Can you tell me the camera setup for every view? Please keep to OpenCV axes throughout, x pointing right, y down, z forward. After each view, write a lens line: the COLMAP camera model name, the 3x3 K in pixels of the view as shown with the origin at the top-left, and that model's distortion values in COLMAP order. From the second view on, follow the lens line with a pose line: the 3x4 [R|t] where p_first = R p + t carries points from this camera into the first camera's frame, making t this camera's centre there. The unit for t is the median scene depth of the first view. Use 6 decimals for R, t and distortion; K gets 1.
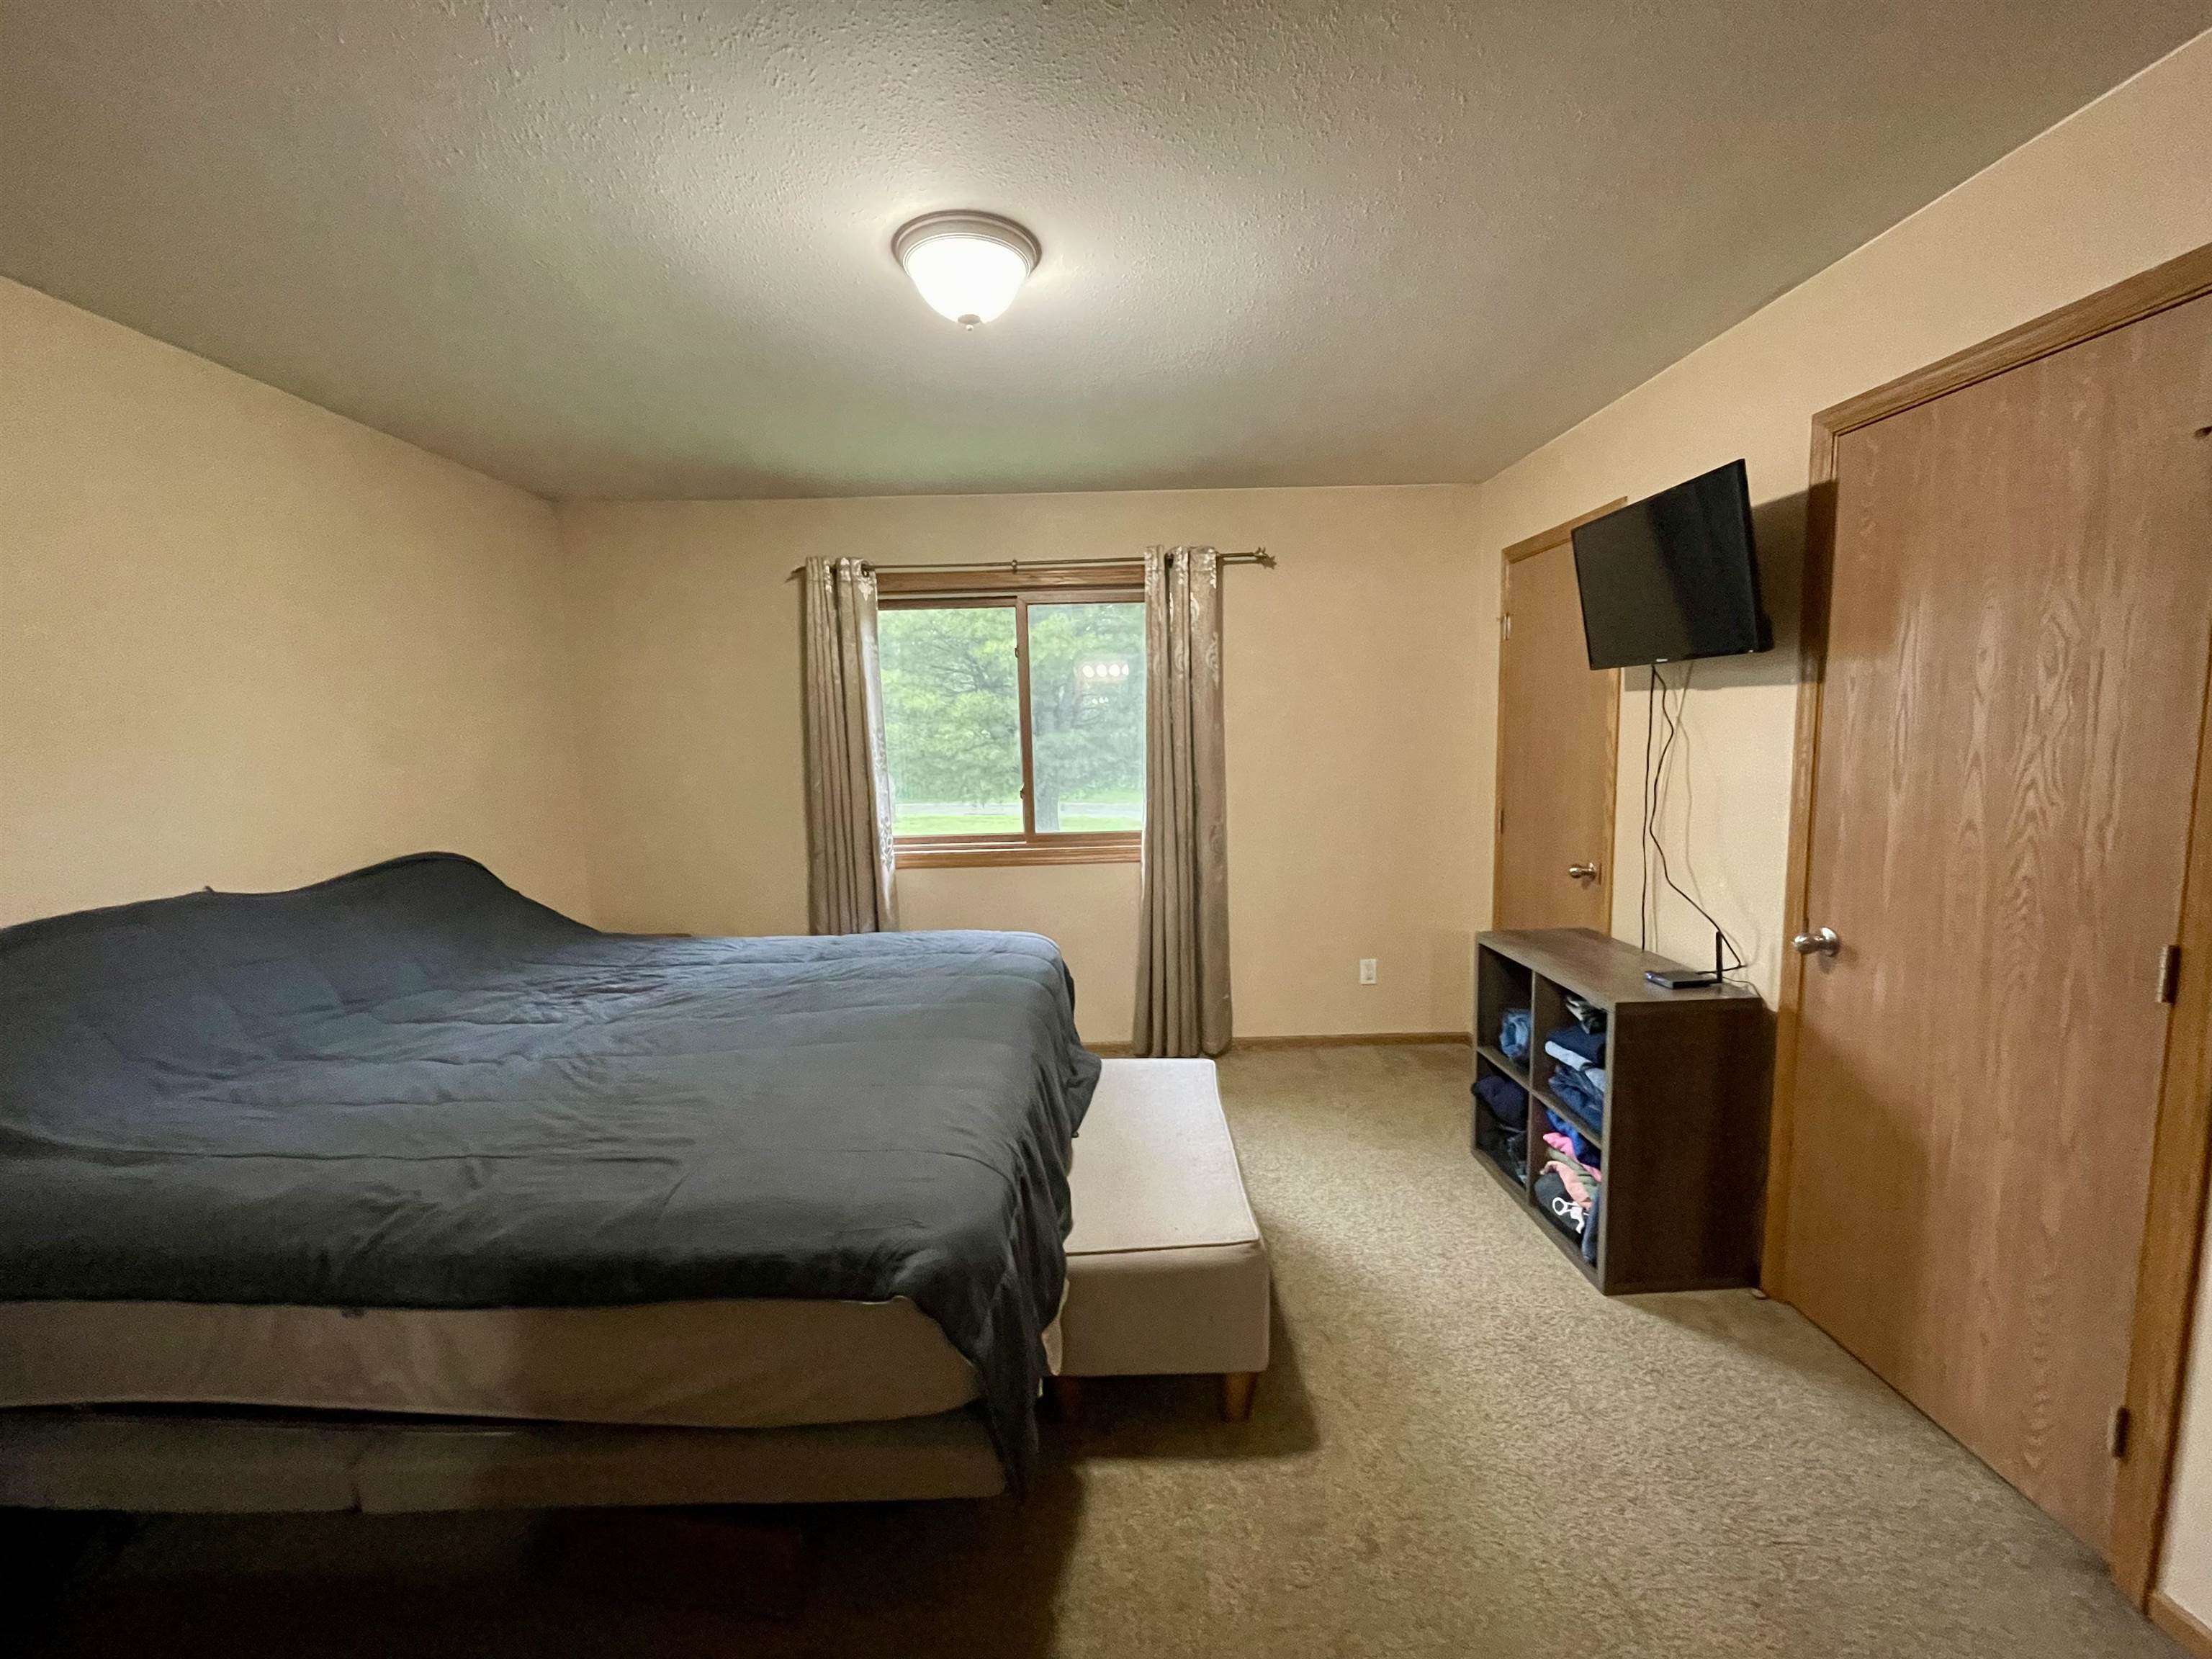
lens RADIAL K [[892.4, 0, 1097.5], [0, 892.4, 823.5], [0, 0, 1]] dist [-0.003908, -0.000173]
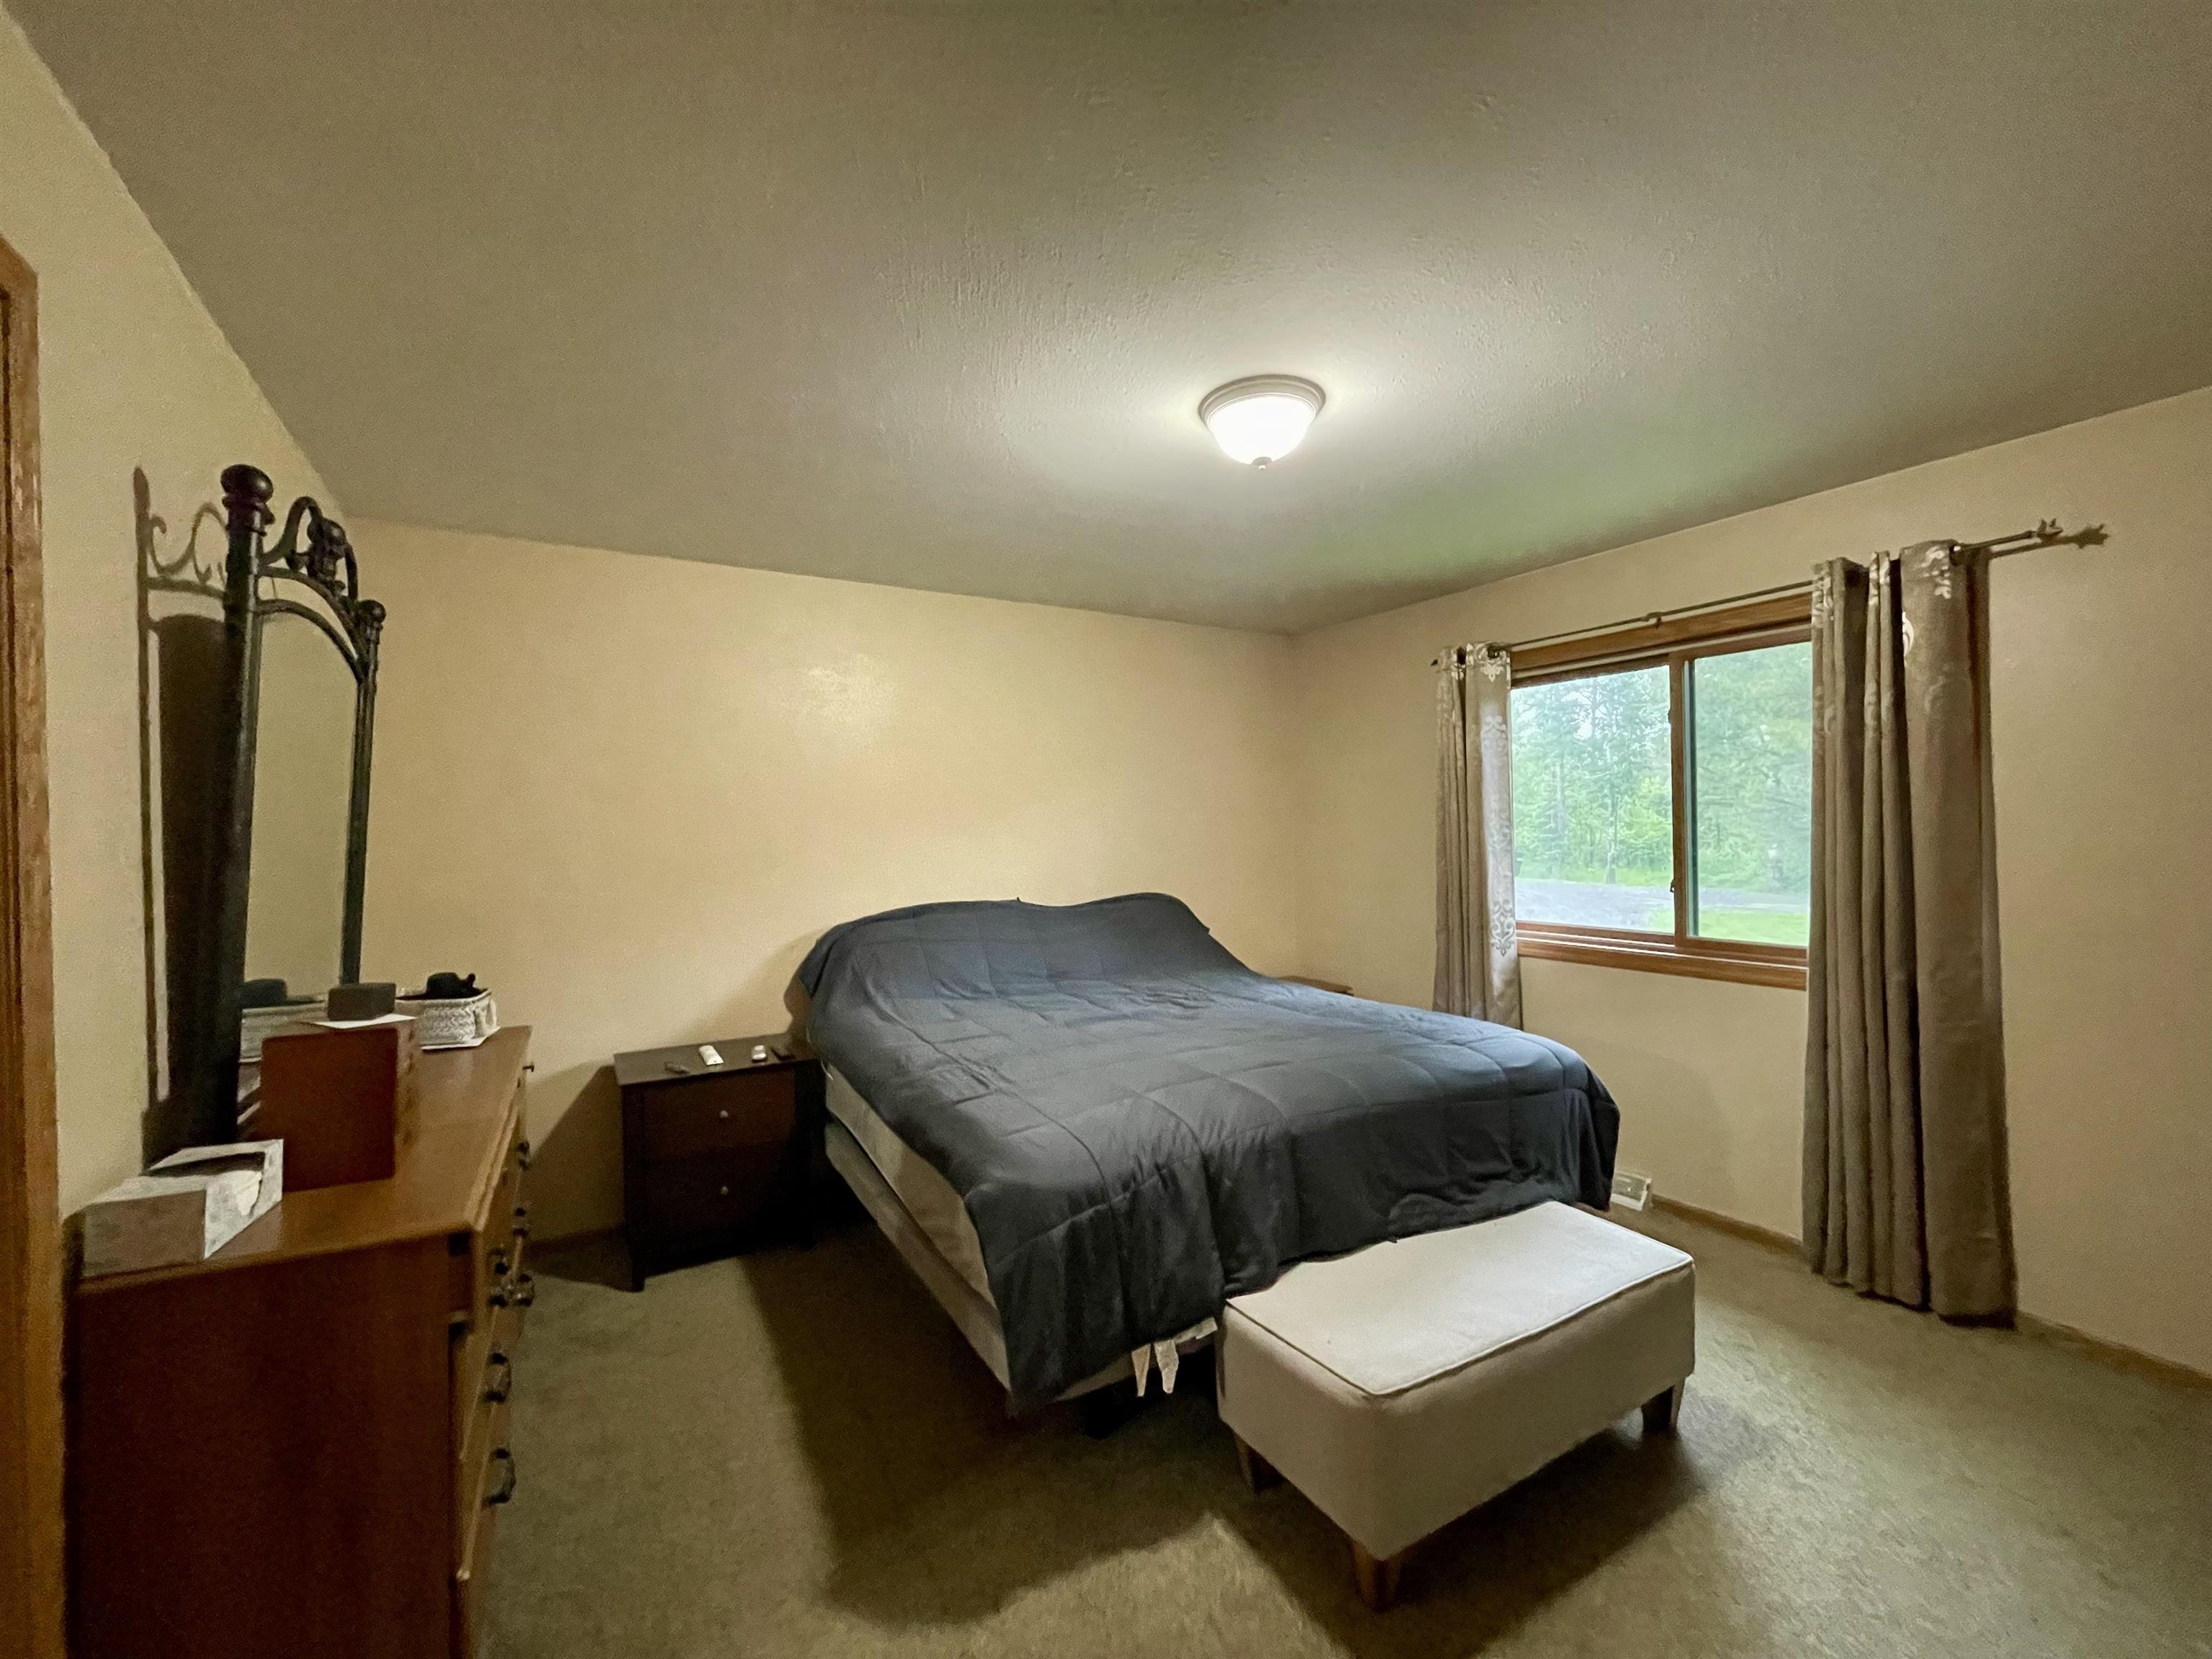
lens RADIAL K [[892.4, 0, 1113.0], [0, 892.4, 825.2], [0, 0, 1]] dist [-0.003908, -0.000173]
pose [[0.514781, 0.014920, -0.857192, 0.382401], [-0.088612, 0.995419, -0.035890, -0.015557], [0.852730, 0.094433, 0.513745, 0.138458]]
